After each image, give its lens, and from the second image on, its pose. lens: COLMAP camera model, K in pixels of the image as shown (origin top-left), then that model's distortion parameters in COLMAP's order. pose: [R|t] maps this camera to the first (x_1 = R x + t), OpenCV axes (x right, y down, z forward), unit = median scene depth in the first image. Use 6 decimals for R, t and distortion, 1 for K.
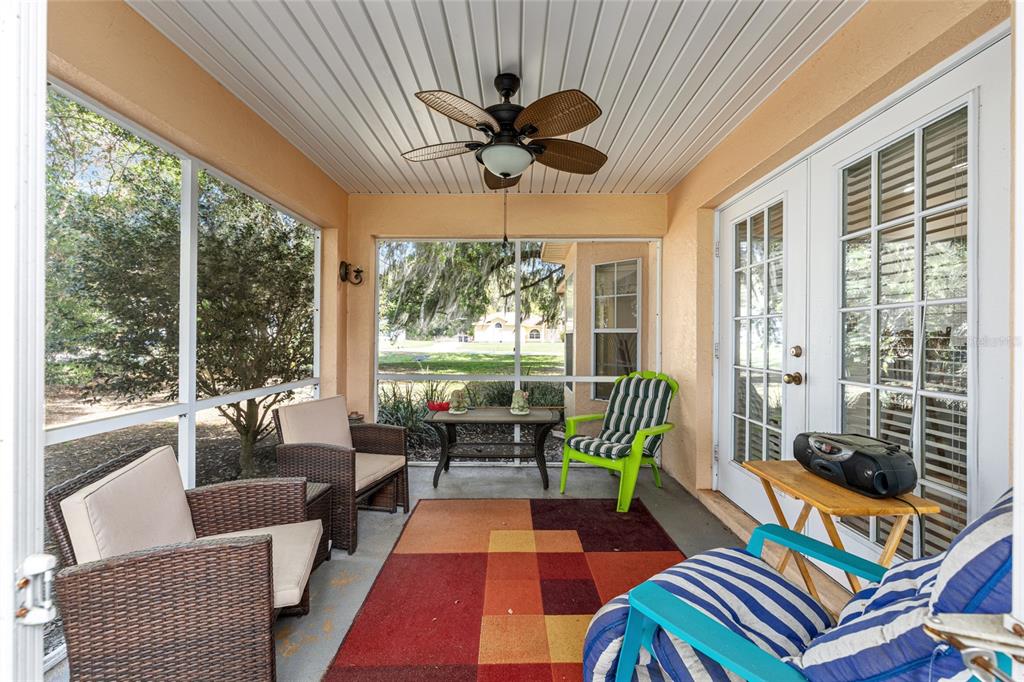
lens RADIAL K [[411.6, 0, 514.7], [0, 411.6, 337.3], [0, 0, 1]] dist [0.002850, 0.000325]
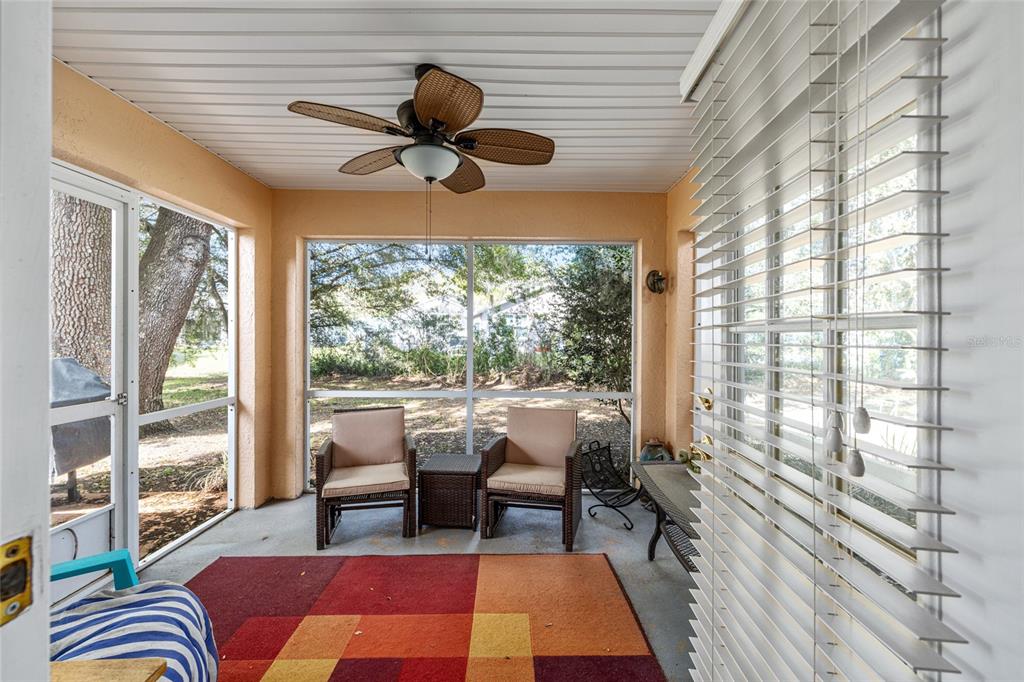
lens RADIAL K [[411.6, 0, 514.7], [0, 411.6, 337.3], [0, 0, 1]] dist [0.002850, 0.000325]
pose [[0.006226, -0.007729, -0.999951, 0.794221], [-0.003894, 0.999962, -0.007753, -0.036148], [0.999973, 0.003942, 0.006195, 1.092951]]
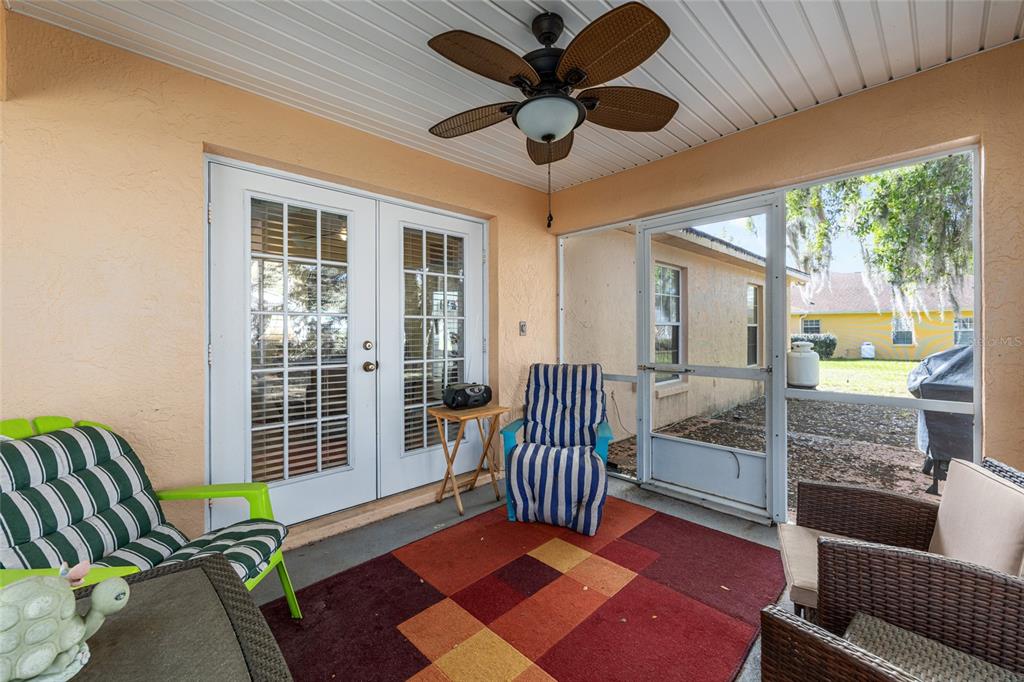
lens RADIAL K [[411.6, 0, 514.7], [0, 411.6, 337.3], [0, 0, 1]] dist [0.002850, 0.000325]
pose [[-0.694956, -0.011710, 0.718956, -0.522090], [0.003249, 0.999806, 0.019425, -0.014920], [-0.719044, 0.015835, -0.694784, 1.498856]]
